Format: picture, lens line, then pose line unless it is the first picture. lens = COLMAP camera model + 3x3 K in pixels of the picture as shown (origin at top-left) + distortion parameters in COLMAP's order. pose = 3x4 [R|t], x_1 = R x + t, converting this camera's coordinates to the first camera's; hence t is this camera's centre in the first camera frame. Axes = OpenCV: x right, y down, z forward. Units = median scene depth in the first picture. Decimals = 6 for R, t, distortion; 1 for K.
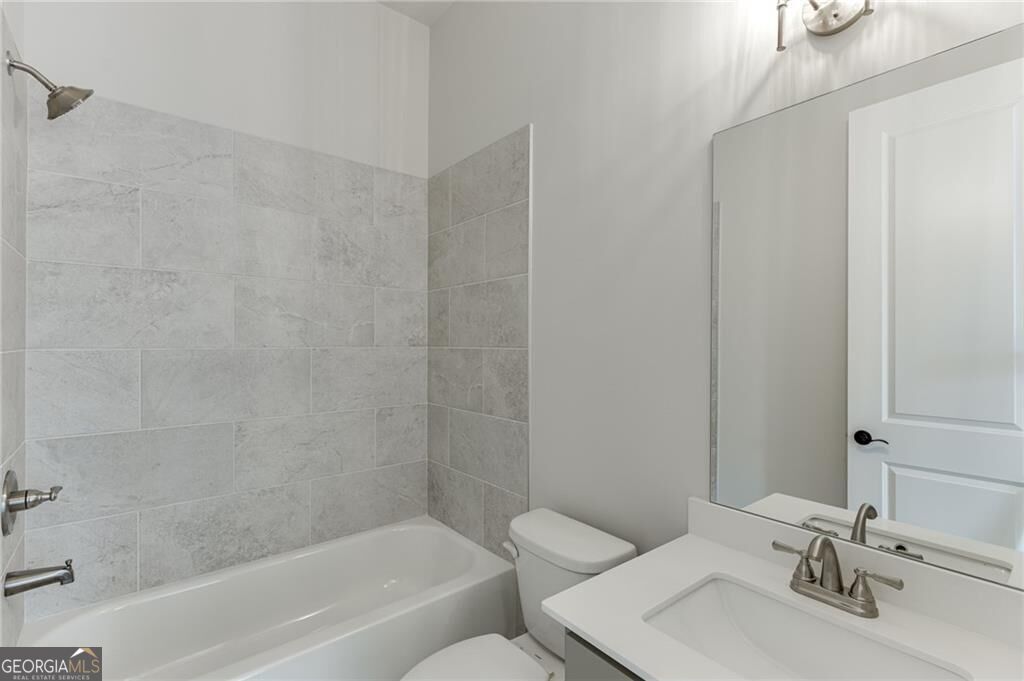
lens RADIAL K [[472.6, 0, 514.5], [0, 472.6, 337.2], [0, 0, 1]] dist [0.010952, -0.002725]
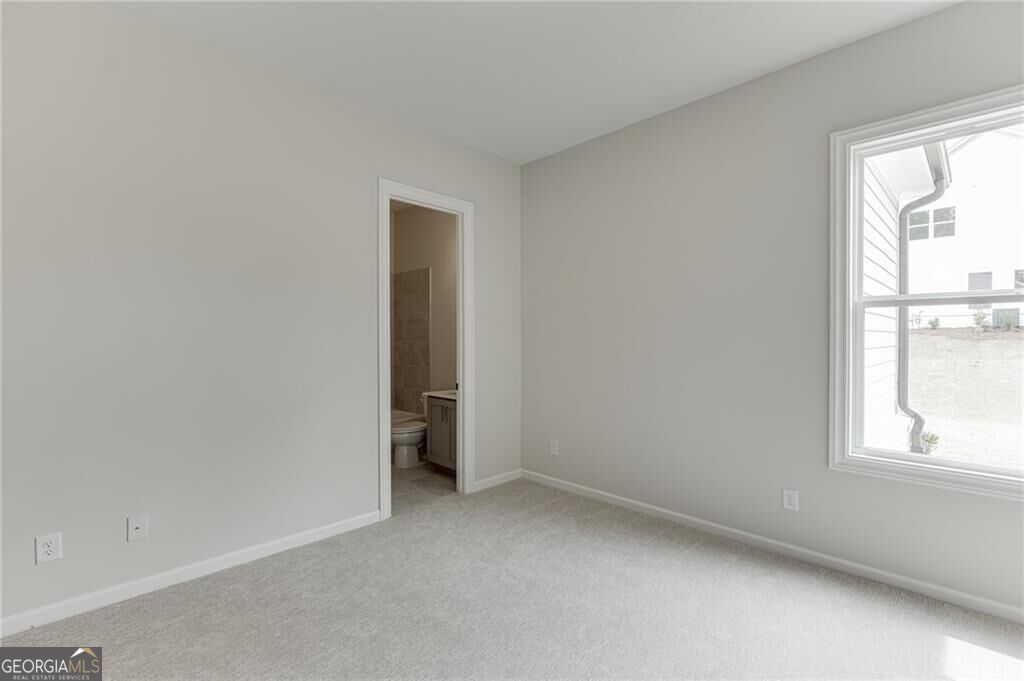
lens RADIAL K [[472.6, 0, 517.8], [0, 472.6, 339.2], [0, 0, 1]] dist [0.010952, -0.002725]
pose [[0.994395, -0.004658, 0.105628, 0.252278], [0.004408, 0.999987, 0.002592, 0.003201], [-0.105639, -0.002111, 0.994402, -1.928601]]
